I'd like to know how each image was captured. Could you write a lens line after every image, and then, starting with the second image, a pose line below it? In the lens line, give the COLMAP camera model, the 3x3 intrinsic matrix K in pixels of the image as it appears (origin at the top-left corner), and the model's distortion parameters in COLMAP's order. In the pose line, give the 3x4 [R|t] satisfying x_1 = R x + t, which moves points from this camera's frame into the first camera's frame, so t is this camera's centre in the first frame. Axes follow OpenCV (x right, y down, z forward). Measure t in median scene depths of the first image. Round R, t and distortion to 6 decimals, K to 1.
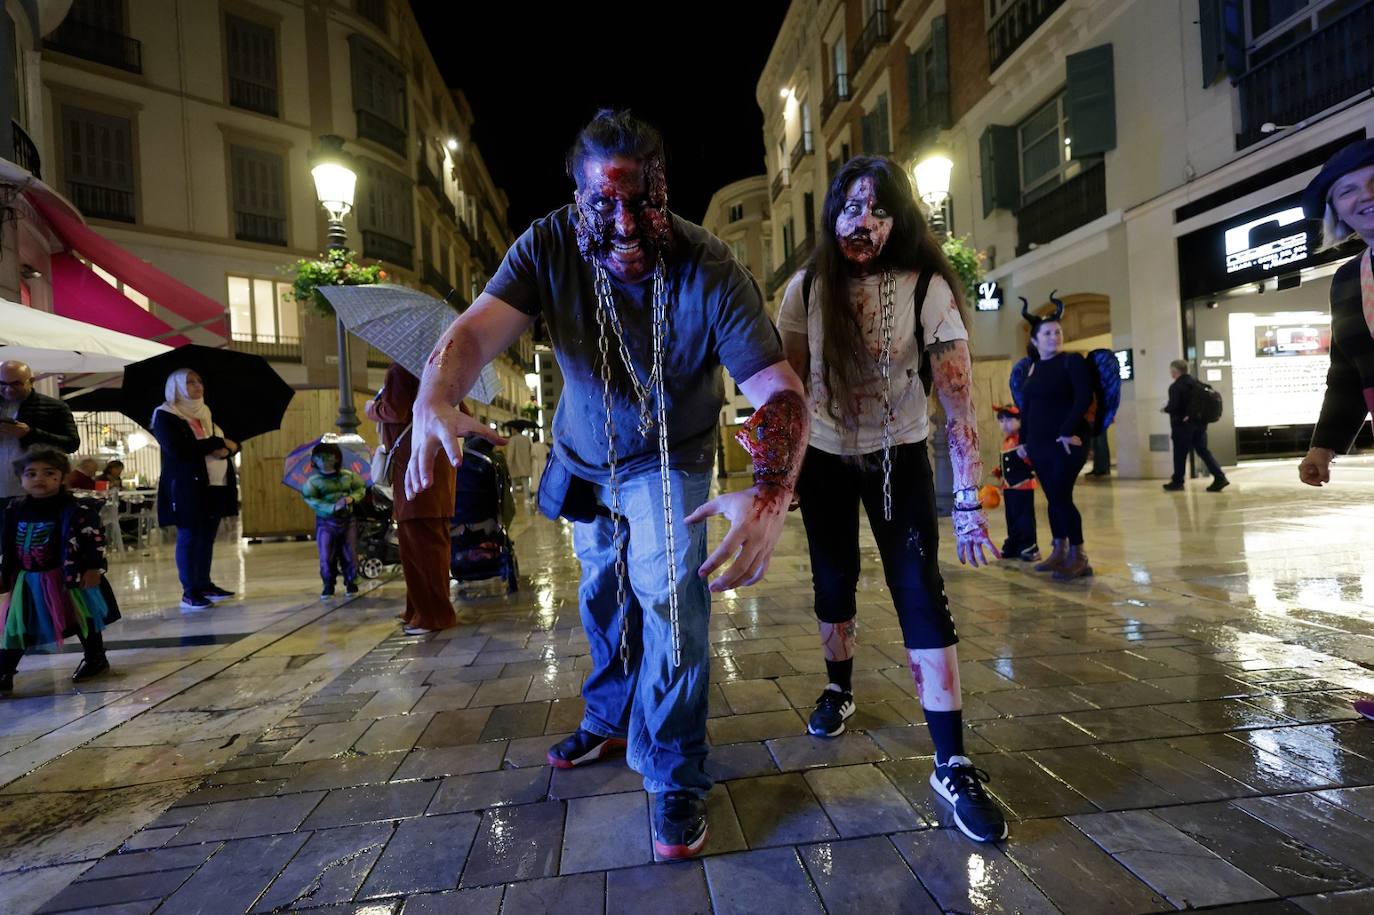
lens RADIAL K [[673.7, 0, 666.6], [0, 673.7, 428.4], [0, 0, 1]] dist [-0.002795, -0.000699]
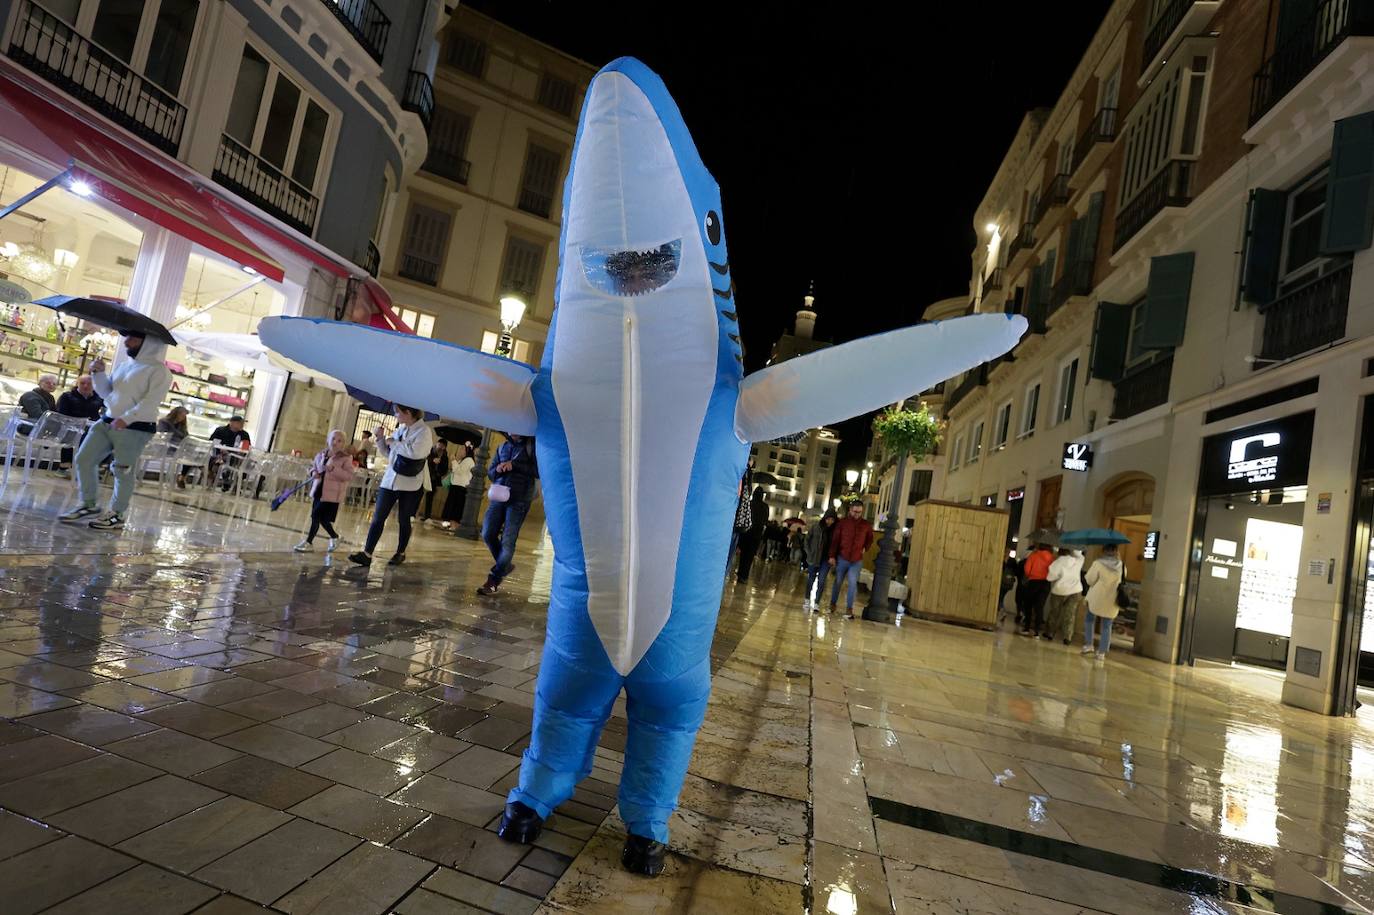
lens RADIAL K [[673.7, 0, 666.6], [0, 673.7, 428.4], [0, 0, 1]] dist [-0.002795, -0.000699]
pose [[0.929583, 0.184605, -0.319055, 0.207863], [-0.218382, 0.973112, -0.073225, -0.022100], [0.296959, 0.137745, 0.944903, -0.189411]]
